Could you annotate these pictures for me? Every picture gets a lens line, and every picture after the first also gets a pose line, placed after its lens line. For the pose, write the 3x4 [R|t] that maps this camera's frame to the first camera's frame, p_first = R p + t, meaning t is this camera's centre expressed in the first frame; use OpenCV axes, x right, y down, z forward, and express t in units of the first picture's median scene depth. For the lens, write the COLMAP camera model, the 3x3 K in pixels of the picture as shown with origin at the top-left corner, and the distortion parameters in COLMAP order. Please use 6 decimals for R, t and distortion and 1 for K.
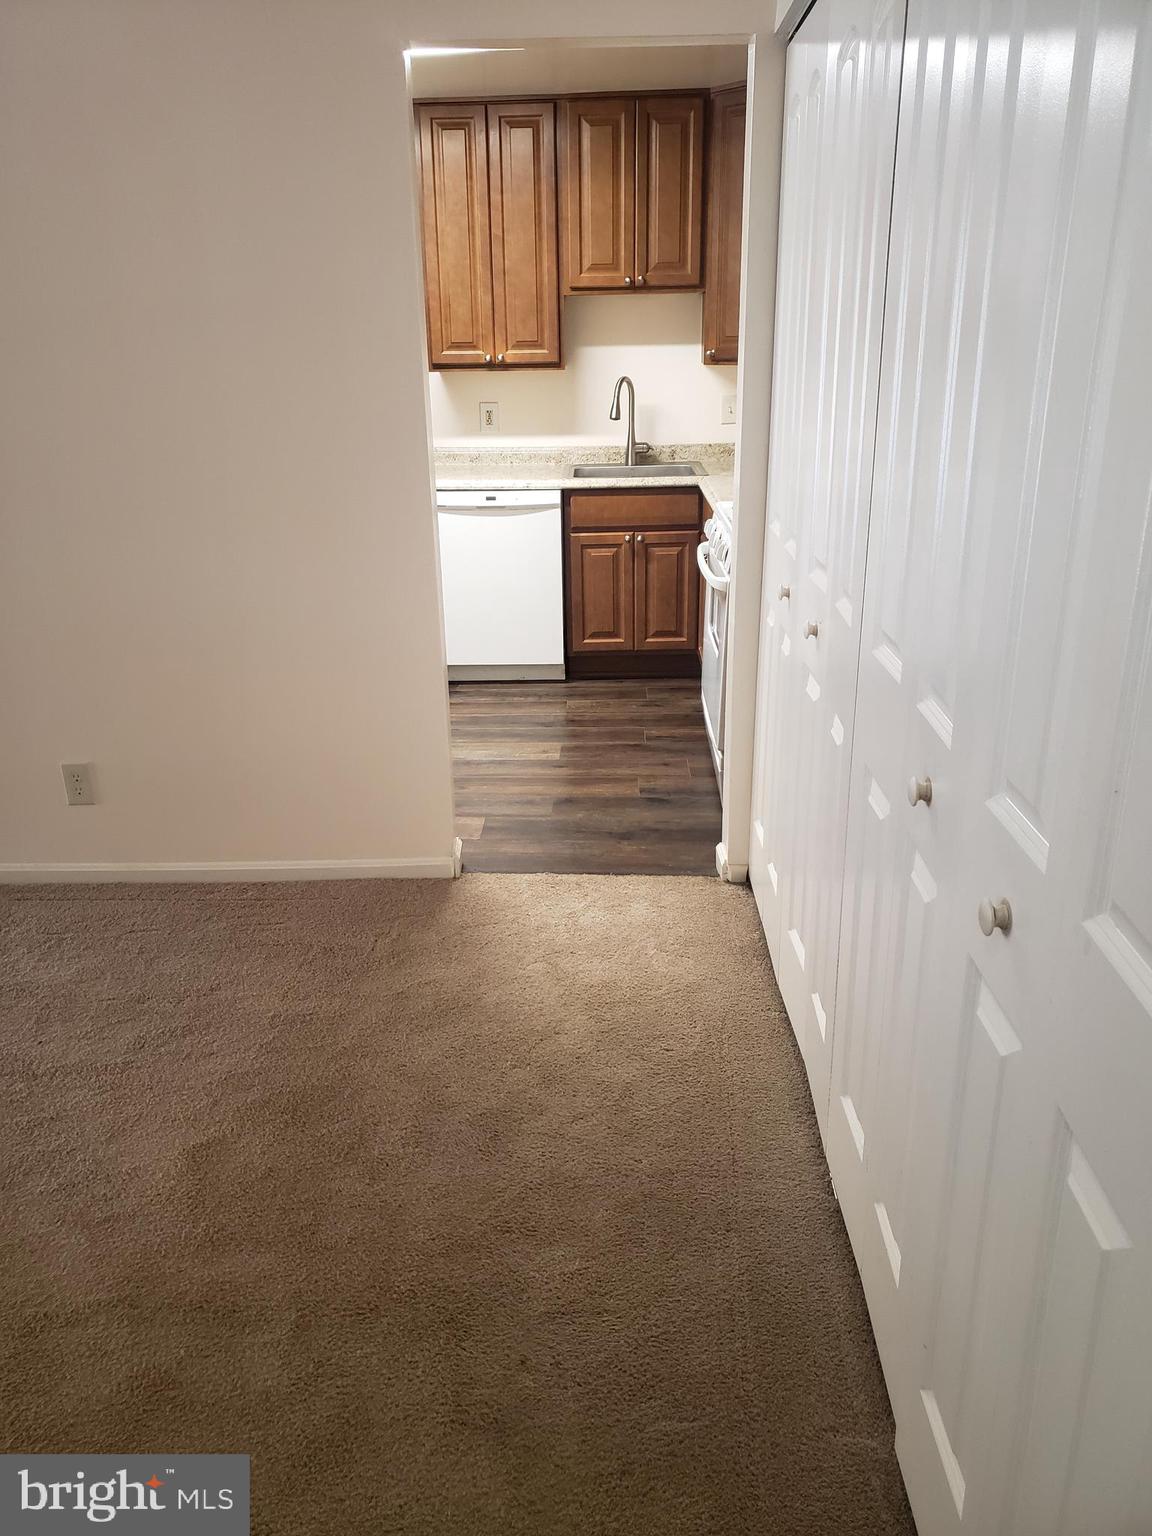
lens RADIAL K [[1184.4, 0, 569.3], [0, 1184.4, 770.8], [0, 0, 1]] dist [0.034106, -0.000209]
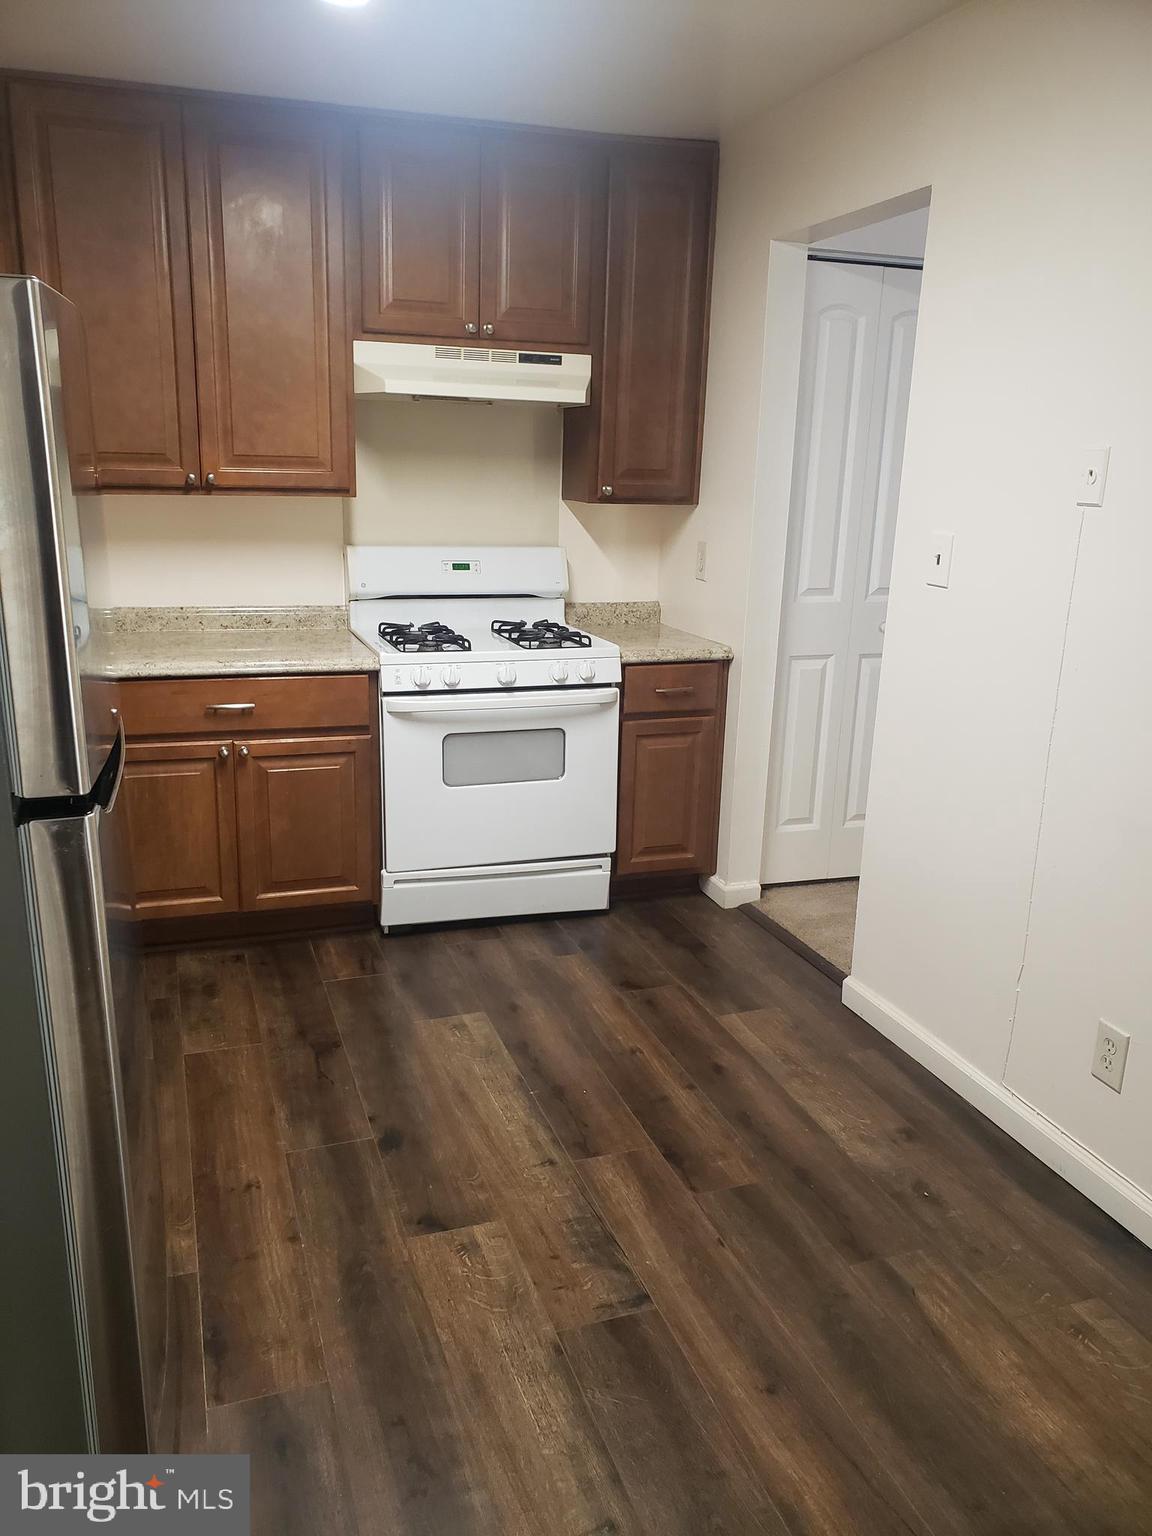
lens RADIAL K [[1184.4, 0, 576.1], [0, 1184.4, 770.5], [0, 0, 1]] dist [0.034106, -0.000209]
pose [[-0.344938, -0.232434, 0.909391, -0.559668], [0.317200, 0.882988, 0.346001, -0.319600], [-0.883404, 0.407808, -0.230848, 0.906039]]
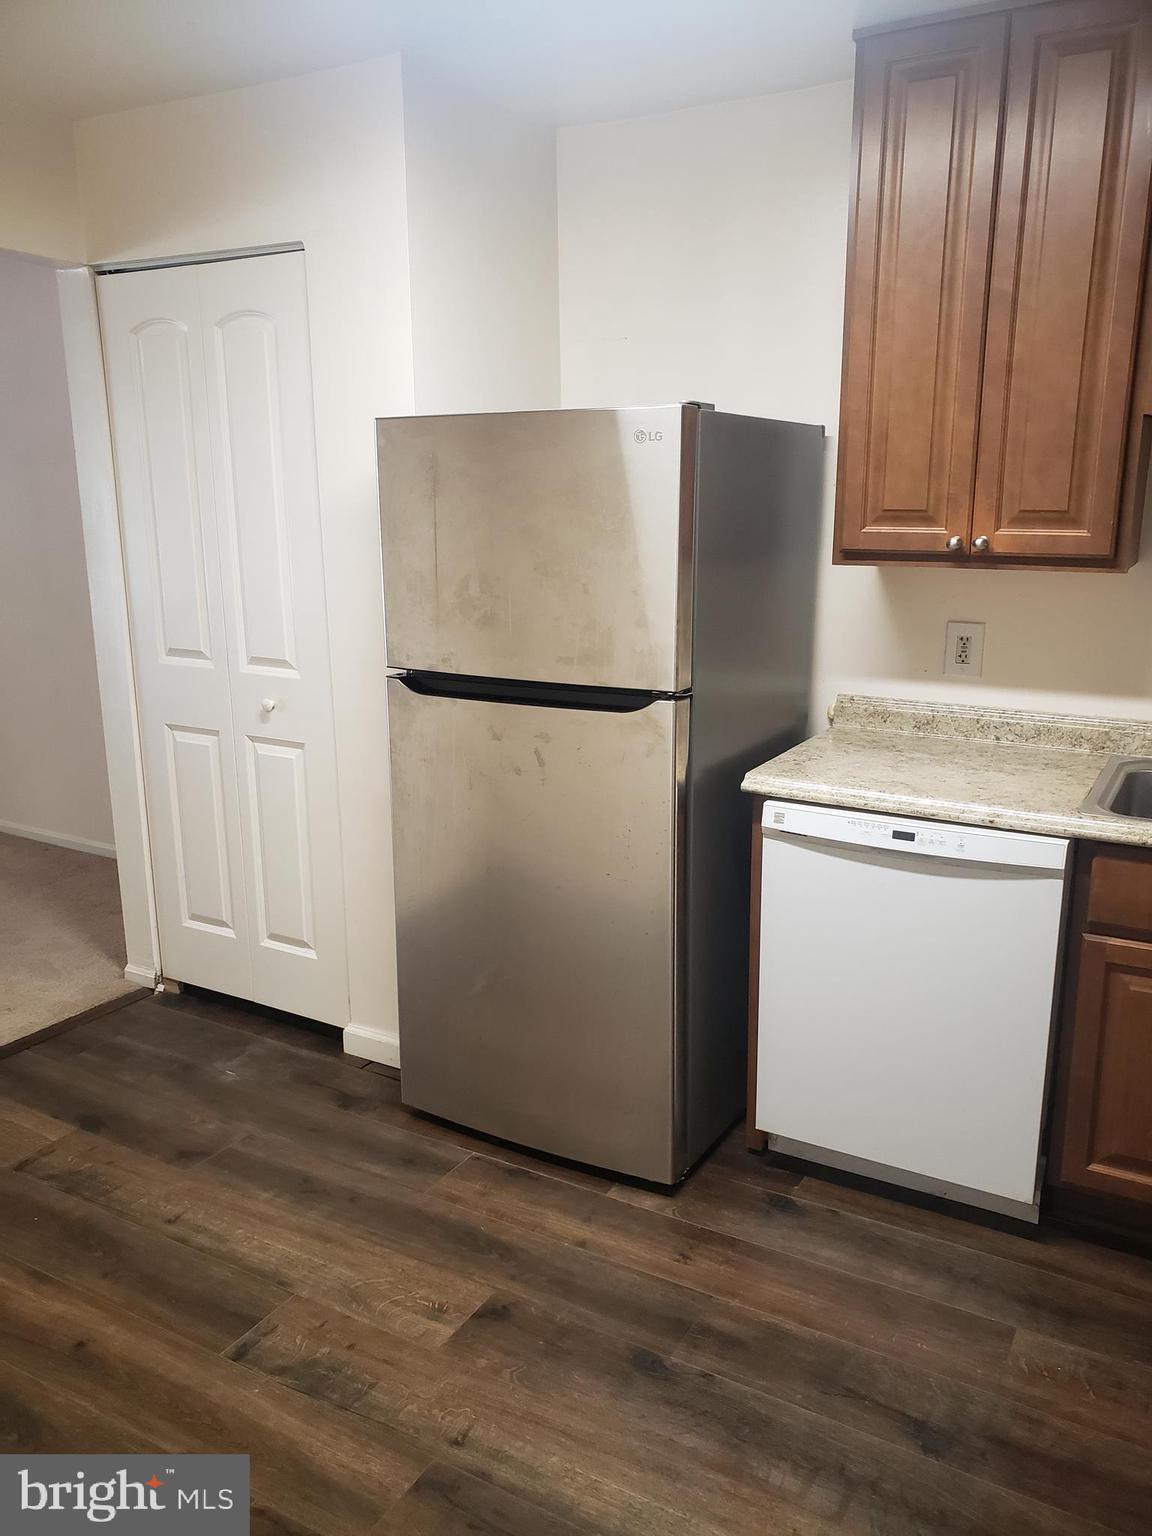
lens RADIAL K [[1184.4, 0, 587.8], [0, 1184.4, 768.9], [0, 0, 1]] dist [0.034106, -0.000209]
pose [[0.882849, 0.128979, -0.451598, 0.030427], [-0.182394, 0.980237, -0.076608, -0.193701], [0.432793, 0.150002, 0.888926, 0.522887]]
